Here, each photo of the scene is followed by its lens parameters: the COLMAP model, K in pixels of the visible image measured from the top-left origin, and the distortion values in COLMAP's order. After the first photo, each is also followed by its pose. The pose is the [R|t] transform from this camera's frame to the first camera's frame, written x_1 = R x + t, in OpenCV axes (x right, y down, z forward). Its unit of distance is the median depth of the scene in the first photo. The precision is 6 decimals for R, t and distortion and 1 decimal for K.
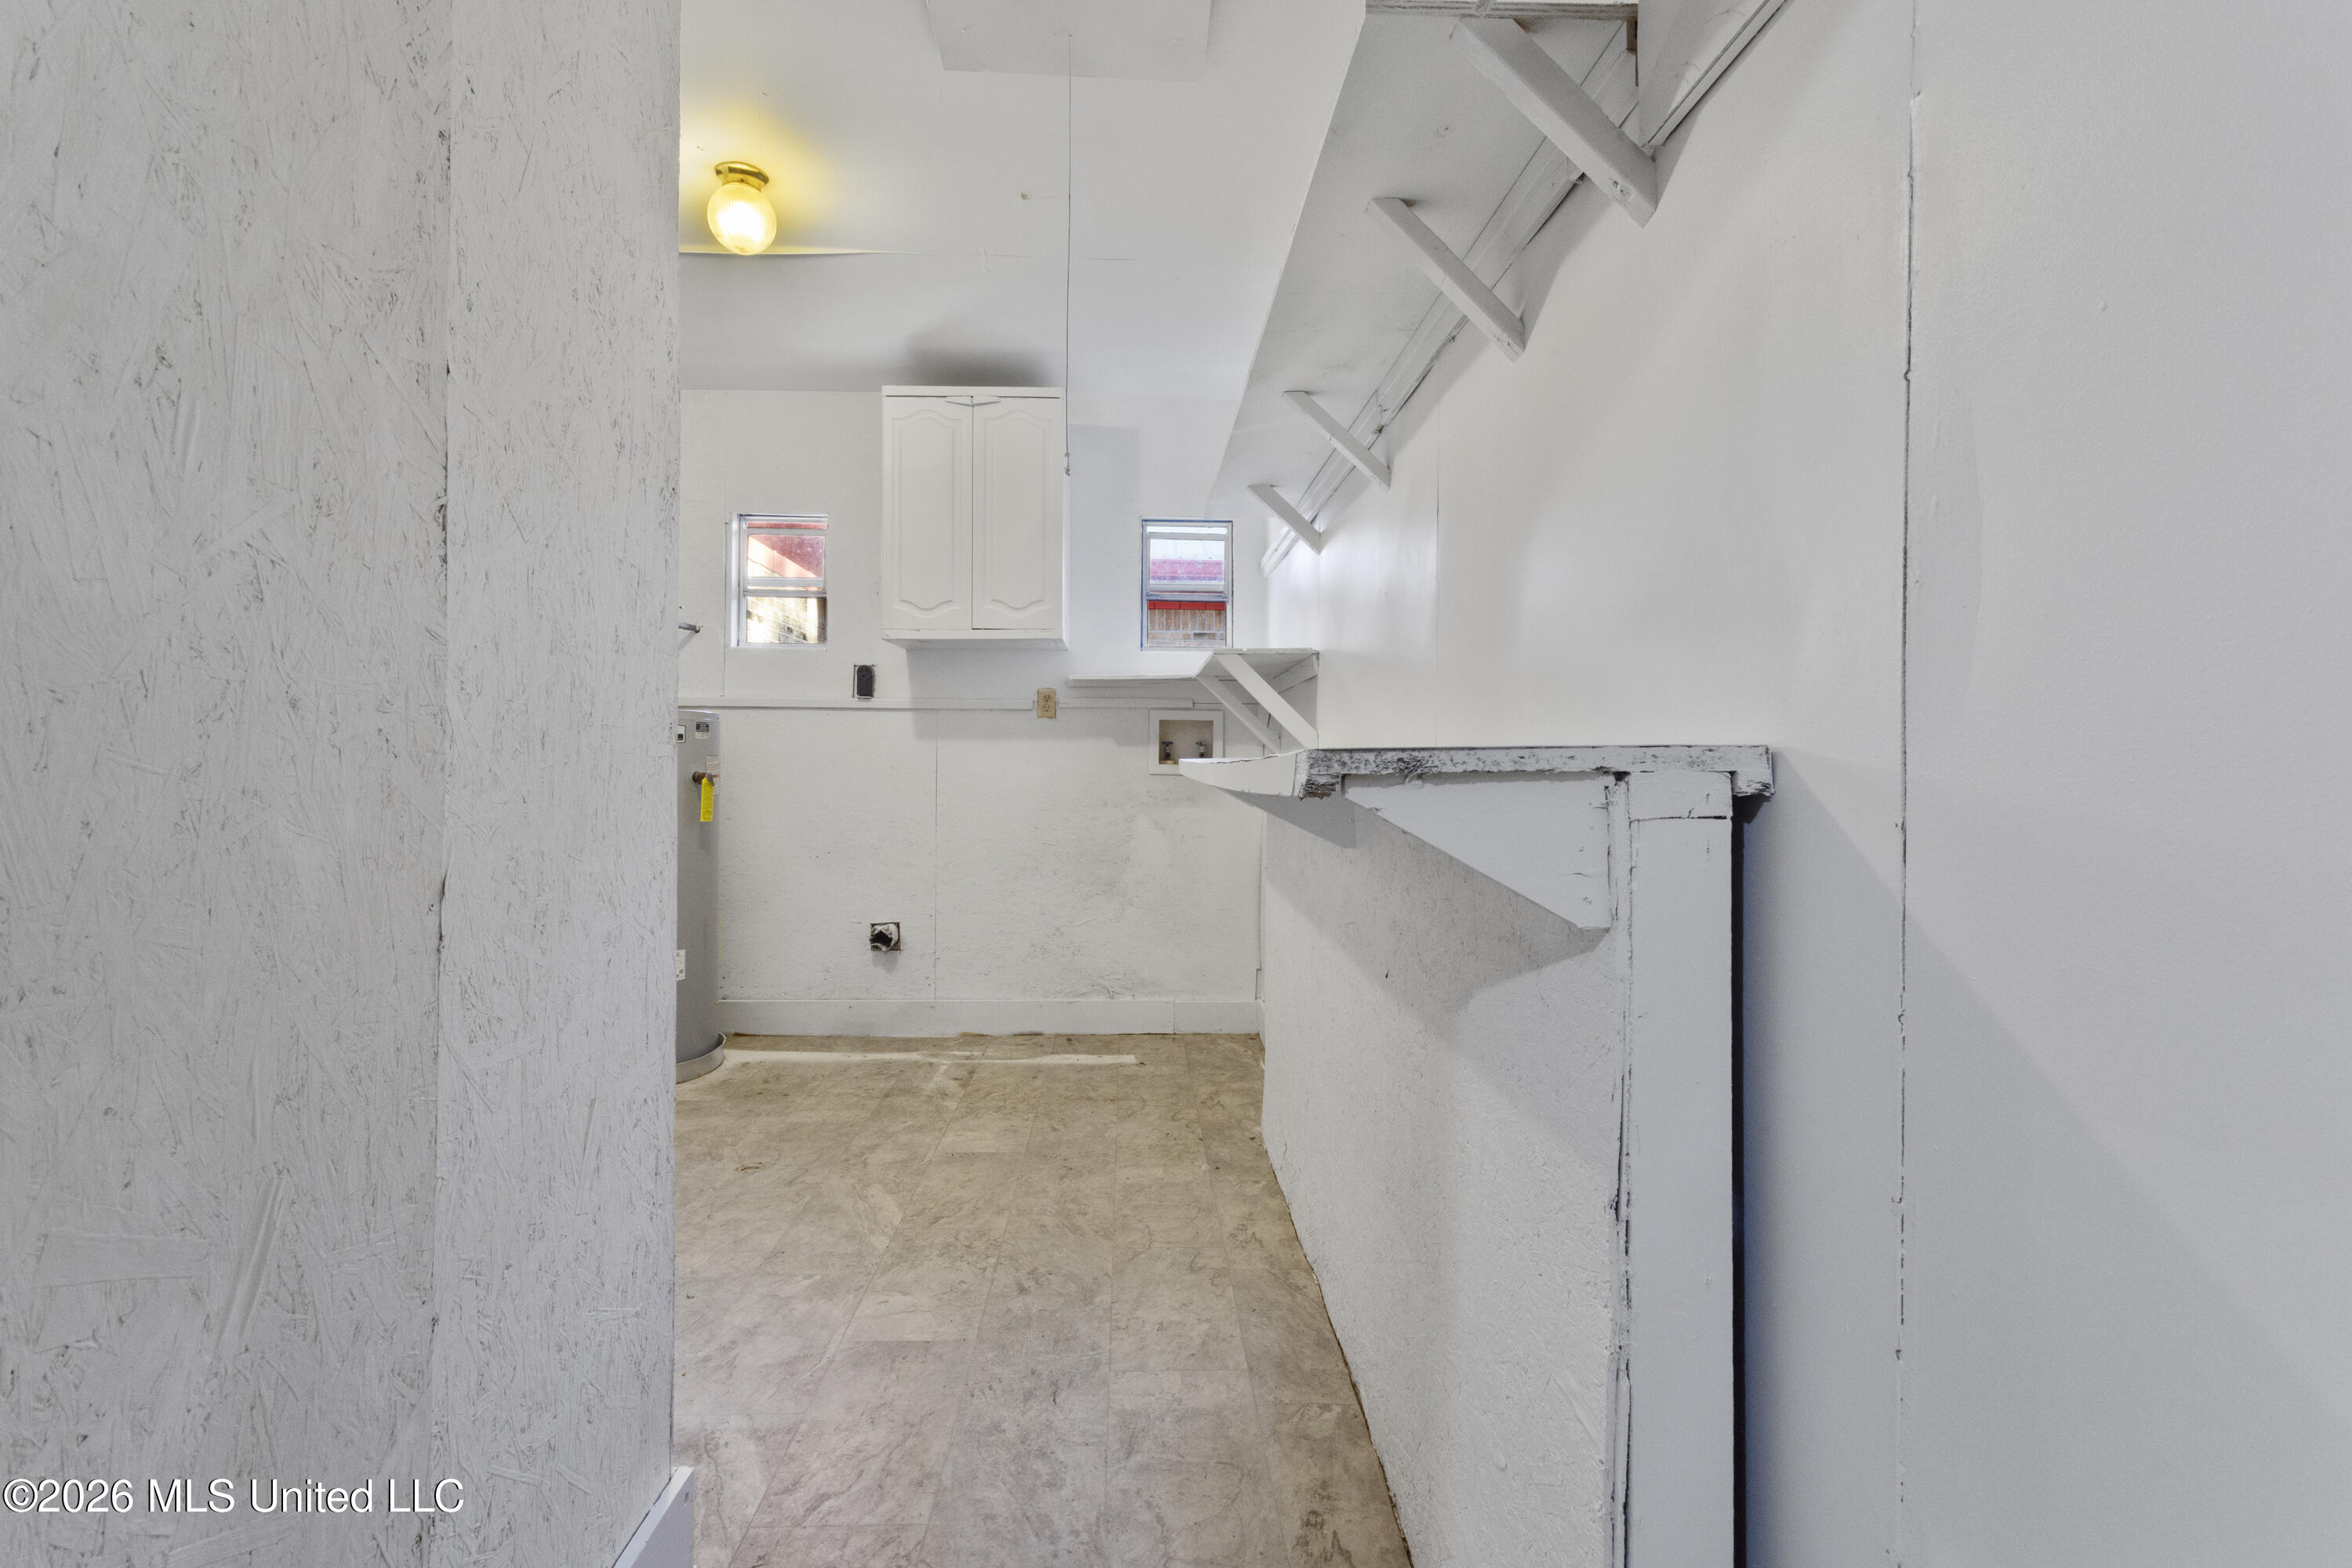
lens RADIAL K [[1101.8, 0, 1167.6], [0, 1101.8, 767.7], [0, 0, 1]] dist [0.001174, 0.000116]
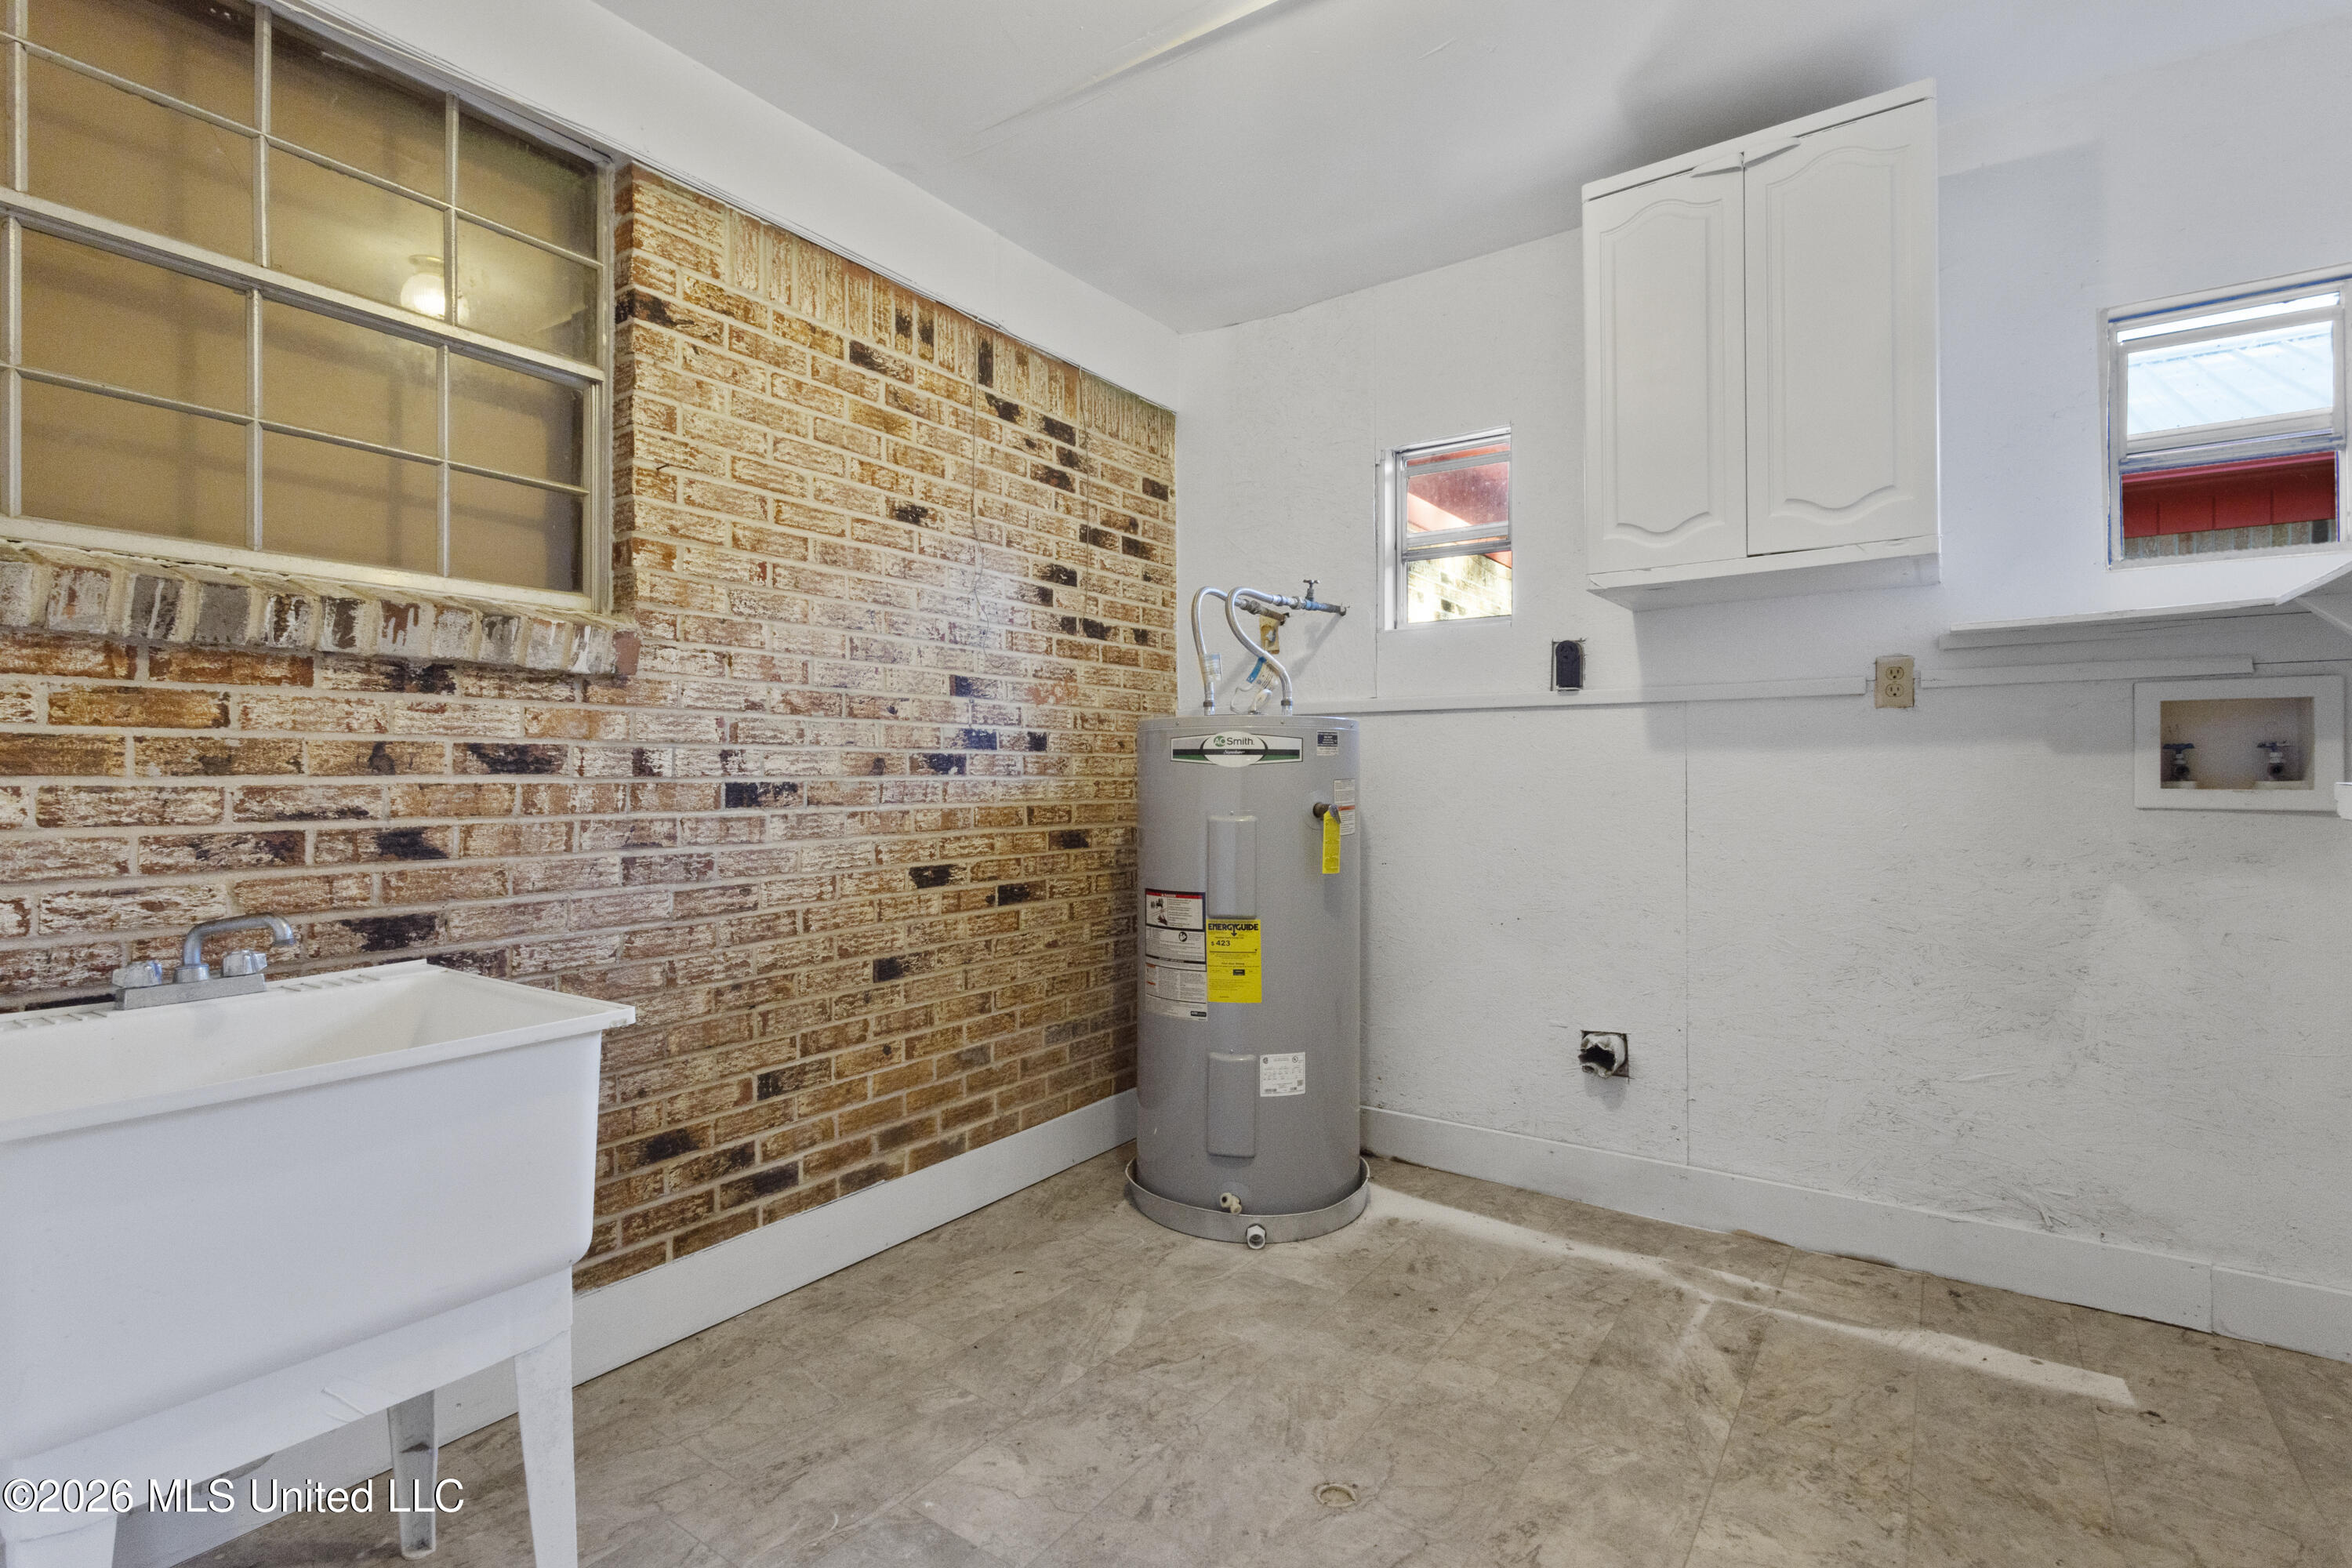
lens RADIAL K [[1101.8, 0, 1167.6], [0, 1101.8, 767.7], [0, 0, 1]] dist [0.001174, 0.000116]
pose [[0.791169, -0.013197, -0.611455, -0.064540], [0.004552, 0.999867, -0.015689, -0.007402], [0.611580, 0.009629, 0.791124, 0.350473]]
